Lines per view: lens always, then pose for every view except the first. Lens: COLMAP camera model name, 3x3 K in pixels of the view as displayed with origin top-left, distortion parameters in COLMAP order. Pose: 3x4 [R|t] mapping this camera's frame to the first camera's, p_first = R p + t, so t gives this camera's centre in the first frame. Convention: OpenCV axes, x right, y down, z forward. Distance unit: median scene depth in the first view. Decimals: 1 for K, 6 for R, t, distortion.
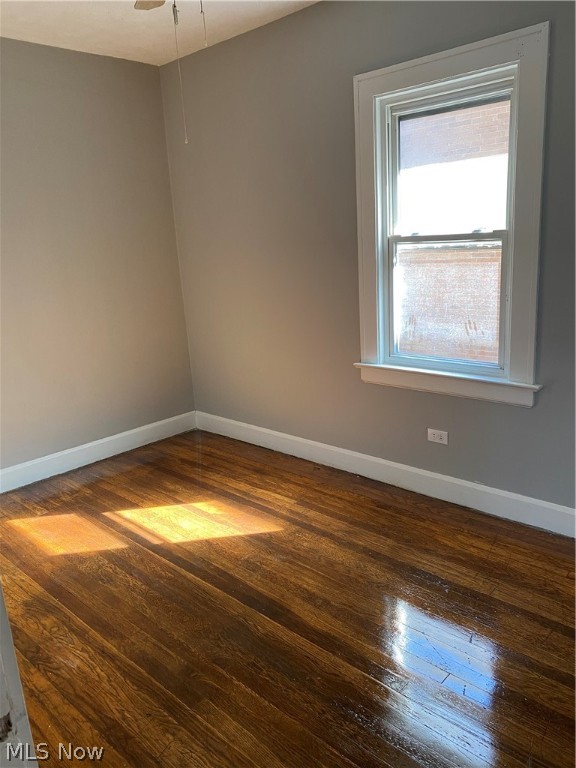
lens RADIAL K [[589.4, 0, 288.0], [0, 589.4, 384.0], [0, 0, 1]] dist [0.010387, -0.001528]
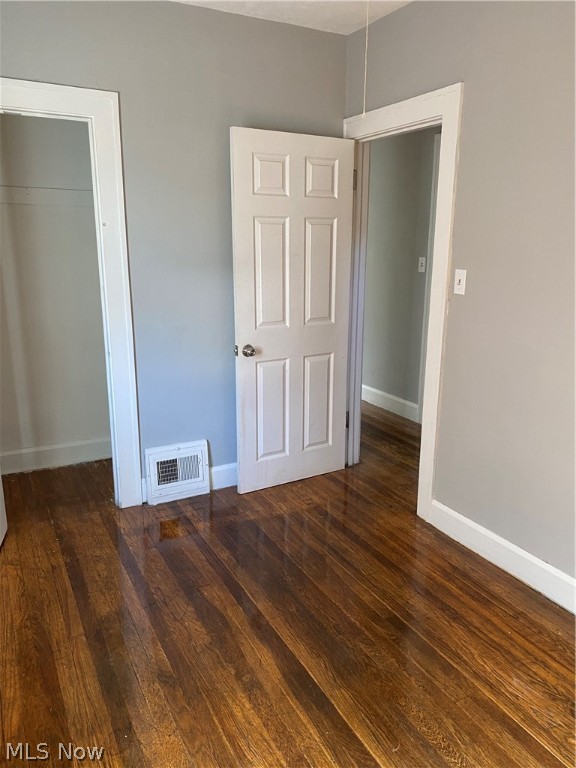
lens RADIAL K [[589.4, 0, 288.0], [0, 589.4, 384.0], [0, 0, 1]] dist [0.010387, -0.001528]
pose [[-0.945279, -0.026286, 0.325203, -0.292362], [0.127771, 0.887313, 0.443115, -0.412212], [-0.300205, 0.460419, -0.835399, 1.605308]]
